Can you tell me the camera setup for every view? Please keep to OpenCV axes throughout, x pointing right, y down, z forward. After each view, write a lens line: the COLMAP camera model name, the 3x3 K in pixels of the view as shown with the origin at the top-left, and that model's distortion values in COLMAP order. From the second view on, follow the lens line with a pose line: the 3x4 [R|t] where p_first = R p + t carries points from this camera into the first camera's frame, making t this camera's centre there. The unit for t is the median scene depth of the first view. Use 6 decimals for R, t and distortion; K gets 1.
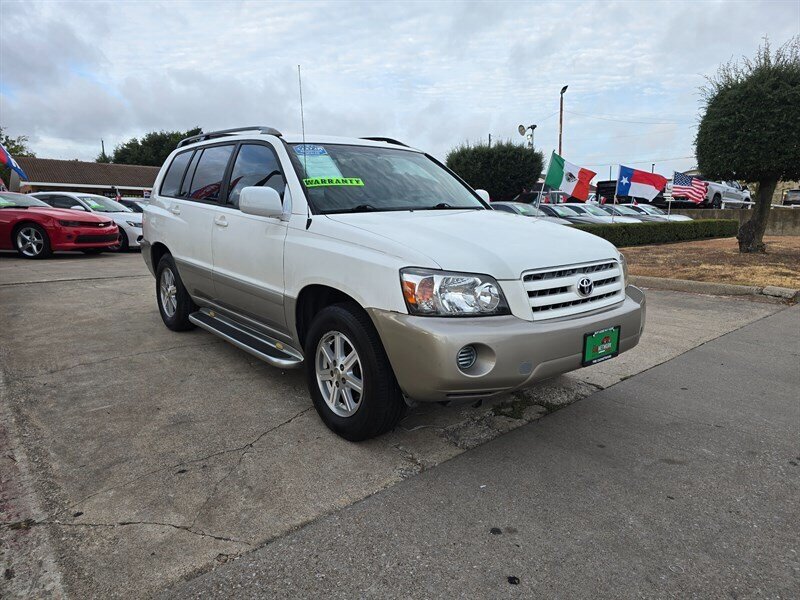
lens RADIAL K [[540.2, 0, 402.9], [0, 540.2, 290.7], [0, 0, 1]] dist [0.055584, -0.050238]
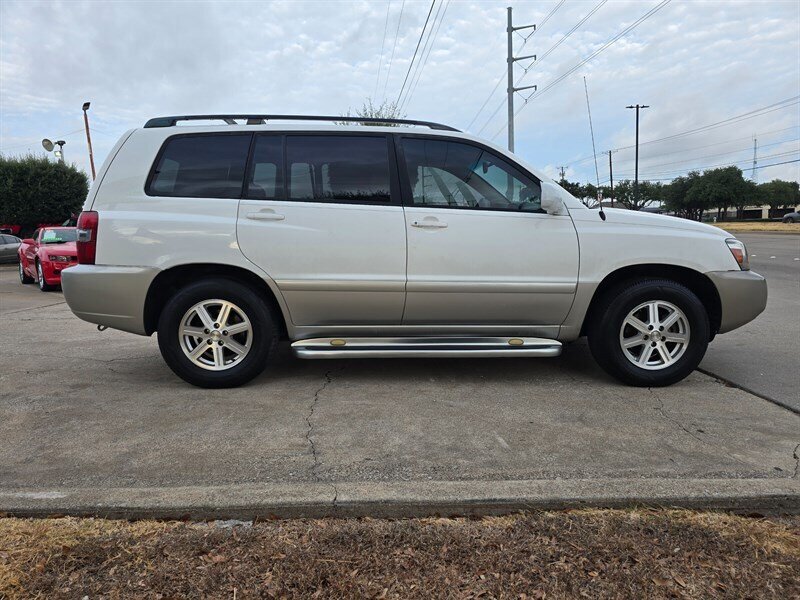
lens RADIAL K [[533.8, 0, 398.7], [0, 533.8, 301.0], [0, 0, 1]] dist [0.056013, -0.052068]
pose [[0.610733, -0.118568, 0.782910, -1.446290], [0.145170, 0.988733, 0.036494, -0.052985], [-0.778416, 0.091367, 0.621064, 0.695706]]
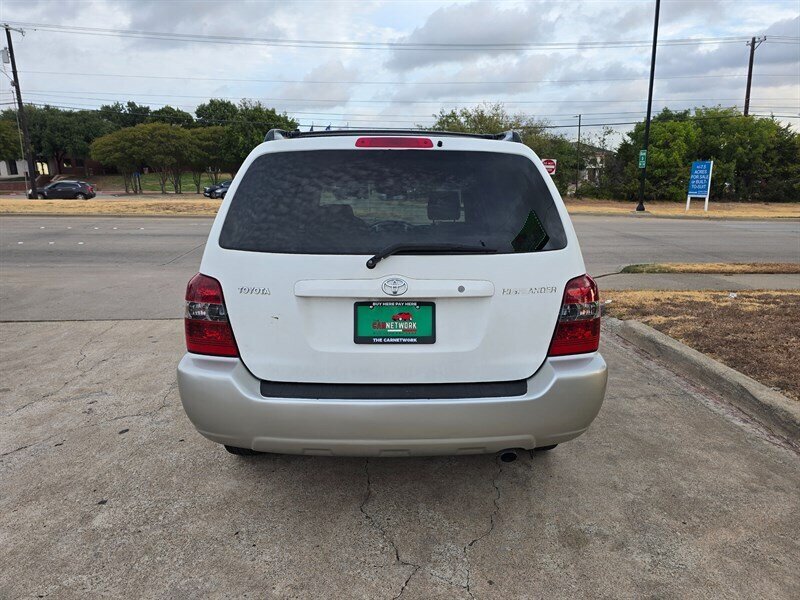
lens RADIAL K [[534.5, 0, 402.4], [0, 534.5, 302.1], [0, 0, 1]] dist [0.046795, -0.039715]
pose [[-0.779801, -0.131109, 0.612144, -1.188971], [0.100567, 0.938889, 0.329203, -0.552491], [-0.617896, 0.318275, -0.718961, 2.705882]]
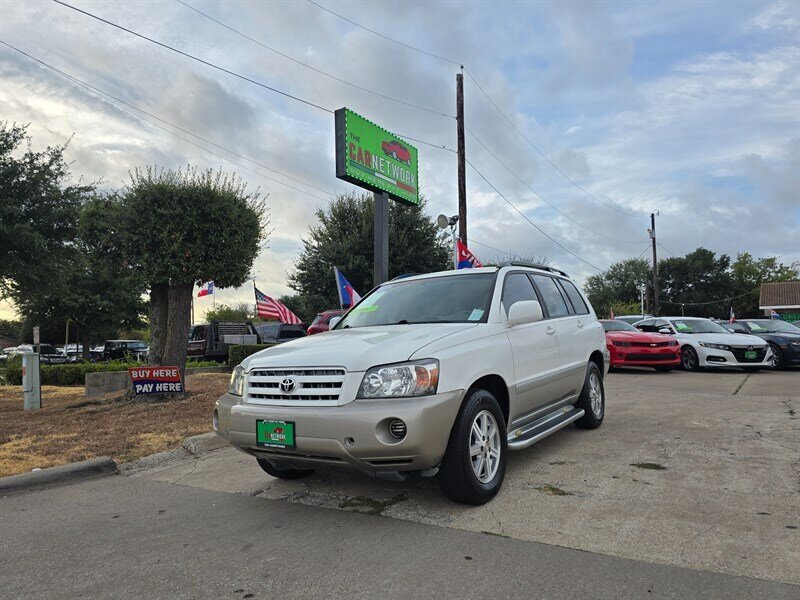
lens RADIAL K [[533.8, 0, 398.7], [0, 533.8, 301.0], [0, 0, 1]] dist [0.056013, -0.052068]
pose [[0.270972, -0.083332, -0.958973, 1.542058], [-0.115538, 0.986228, -0.118347, -0.079158], [0.955628, 0.142866, 0.257613, 0.868081]]
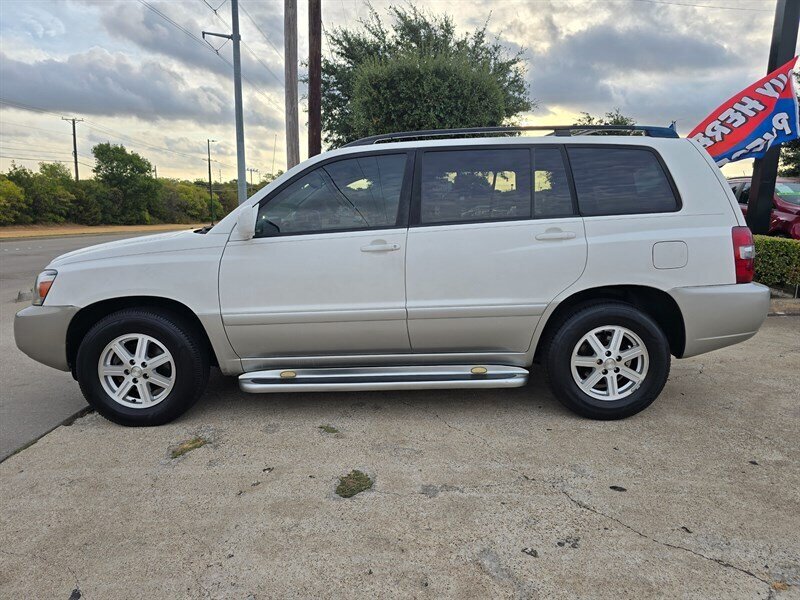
lens RADIAL K [[533.8, 0, 398.7], [0, 533.8, 301.0], [0, 0, 1]] dist [0.056013, -0.052068]
pose [[-0.653447, 0.123613, -0.746811, 0.850365], [-0.118096, 0.957849, 0.261876, -0.427205], [0.747703, 0.259318, -0.611305, 2.505934]]
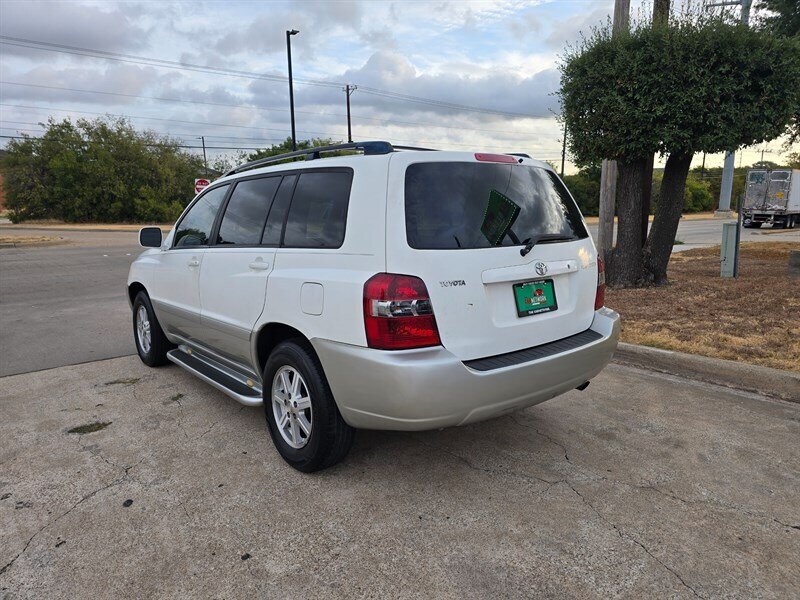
lens RADIAL K [[533.8, 0, 398.7], [0, 533.8, 301.0], [0, 0, 1]] dist [0.056013, -0.052068]
pose [[-0.999945, 0.007063, 0.007699, -0.491438], [0.009203, 0.944285, 0.329000, -0.594431], [-0.004947, 0.329053, -0.944298, 3.098503]]
